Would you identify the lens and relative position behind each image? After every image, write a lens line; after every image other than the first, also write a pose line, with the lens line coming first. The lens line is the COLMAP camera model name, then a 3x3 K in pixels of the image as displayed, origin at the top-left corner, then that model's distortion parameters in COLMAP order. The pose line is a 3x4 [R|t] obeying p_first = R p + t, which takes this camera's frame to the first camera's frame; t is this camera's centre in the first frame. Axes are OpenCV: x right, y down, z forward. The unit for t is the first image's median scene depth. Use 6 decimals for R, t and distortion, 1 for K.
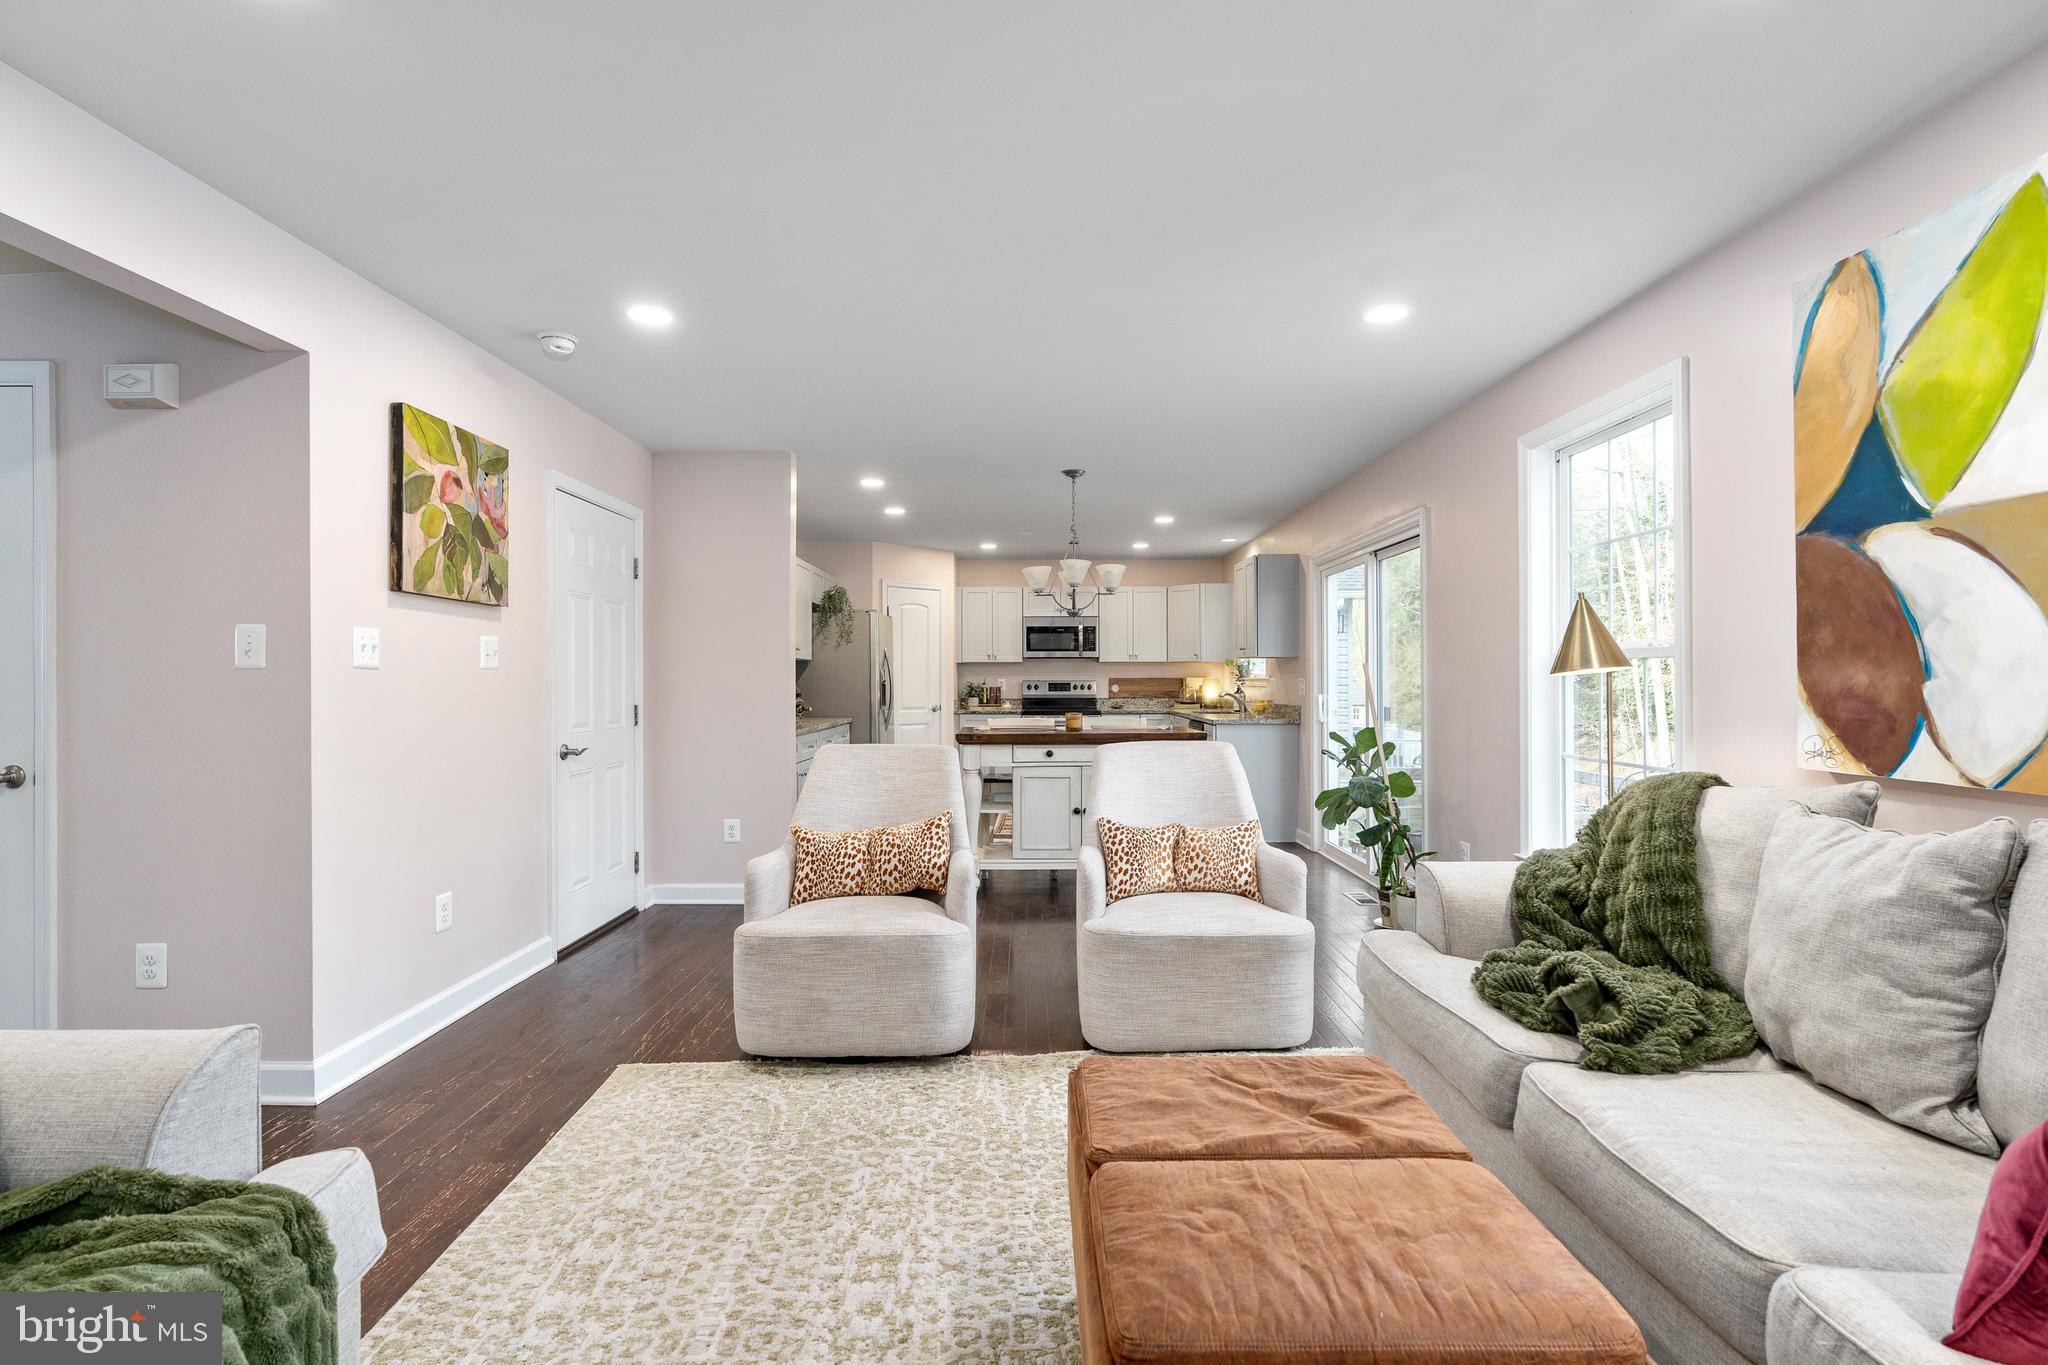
lens RADIAL K [[941.5, 0, 1029.5], [0, 941.5, 677.4], [0, 0, 1]] dist [-0.005212, 0.001670]
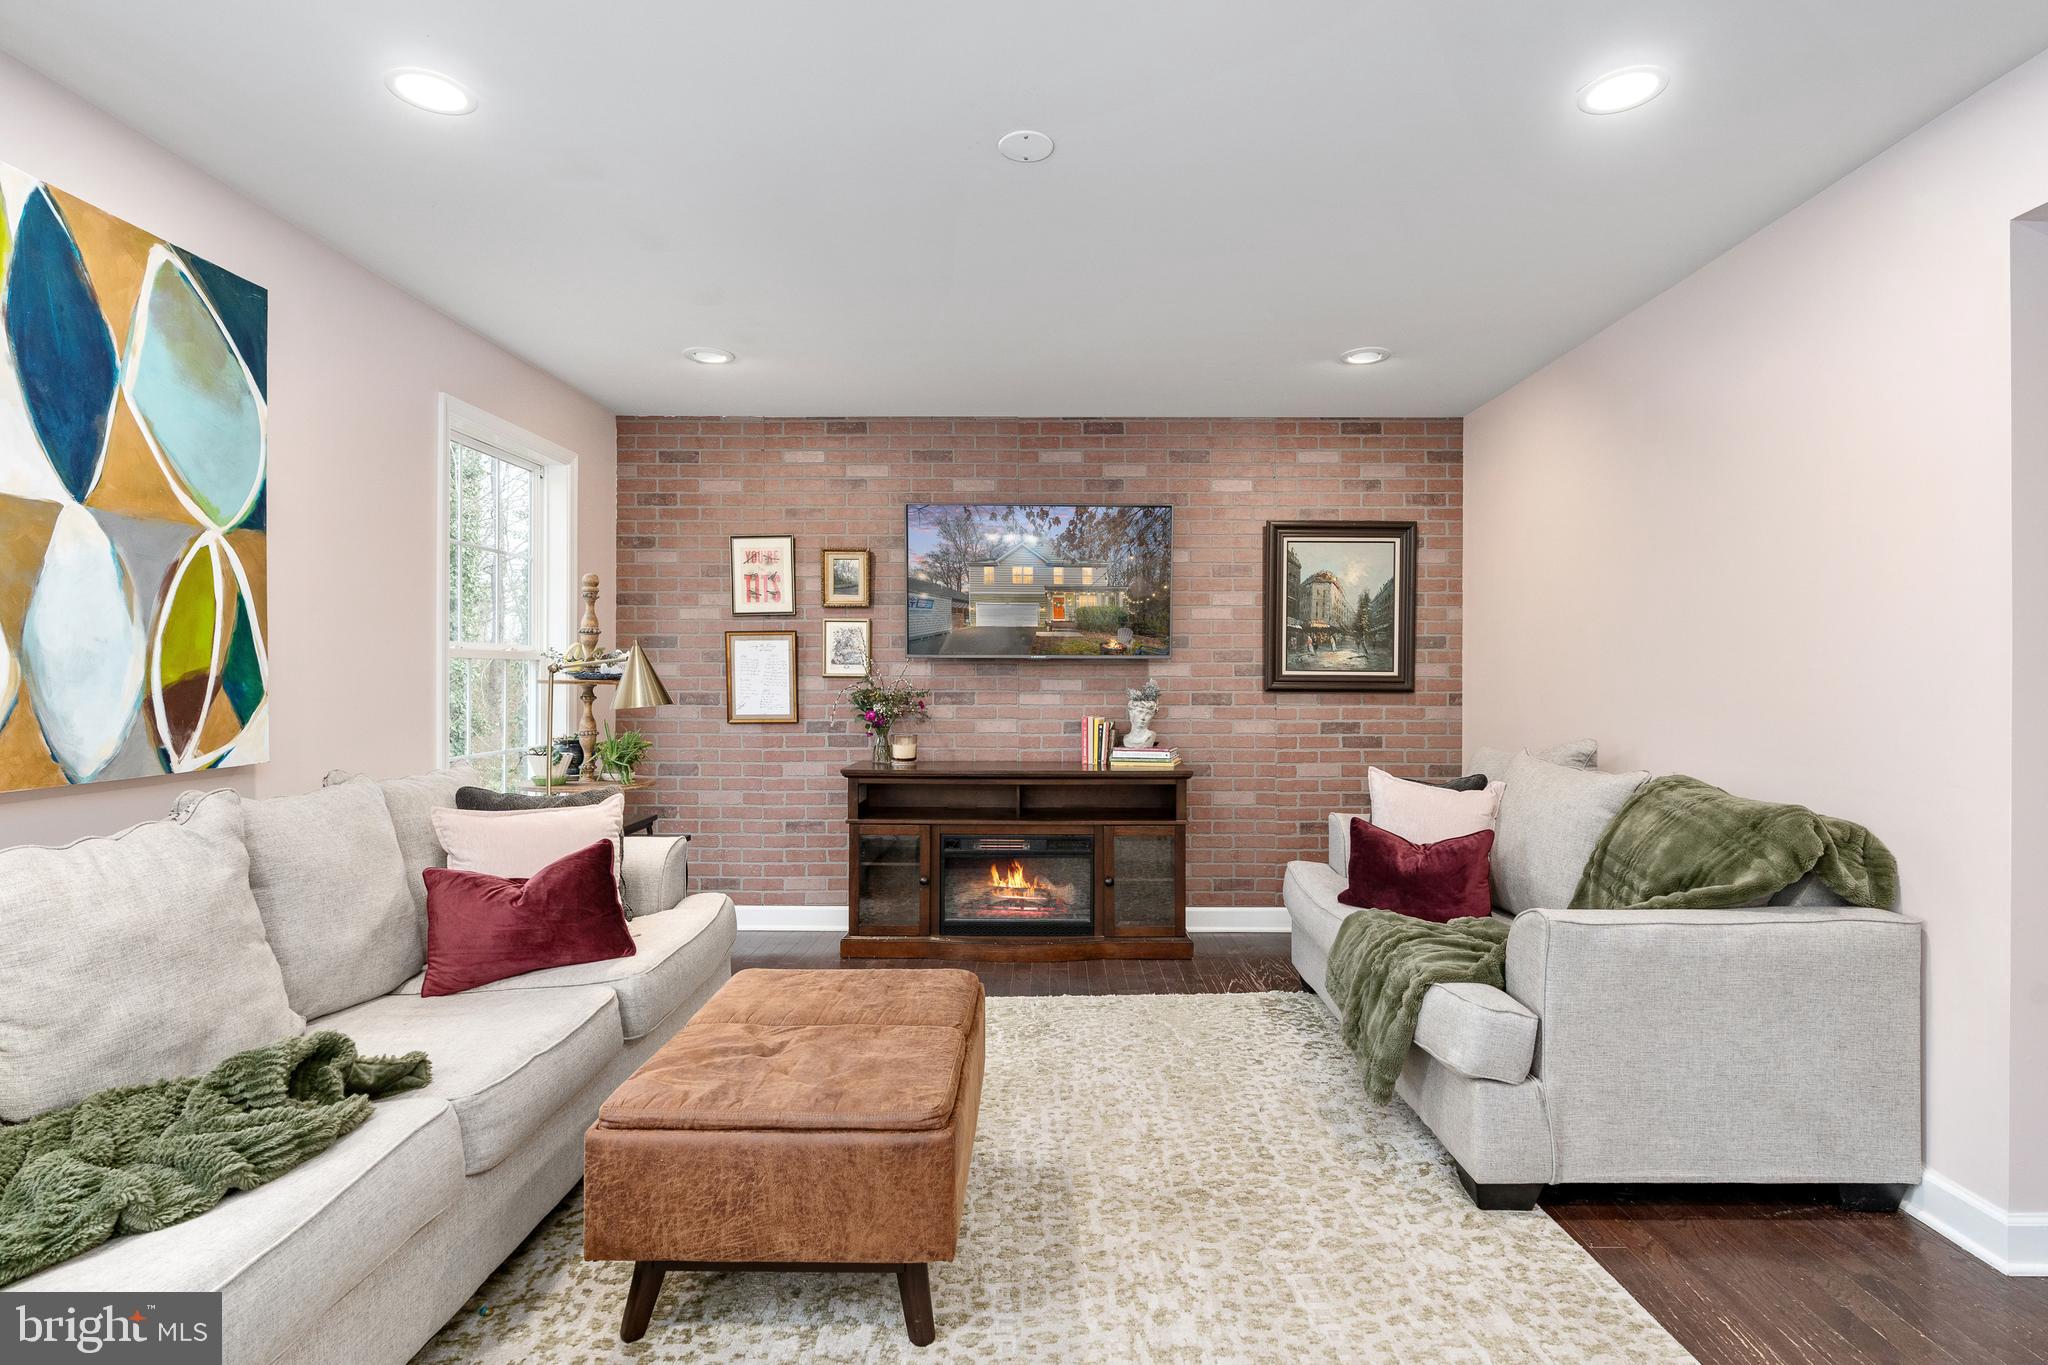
lens RADIAL K [[989.1, 0, 1051.5], [0, 989.1, 675.8], [0, 0, 1]] dist [-0.005762, 0.001106]
pose [[-0.999998, 0.000521, -0.001930, -0.025084], [0.000524, 0.999999, -0.001414, 0.000817], [0.001930, -0.001415, -0.999997, 1.051264]]
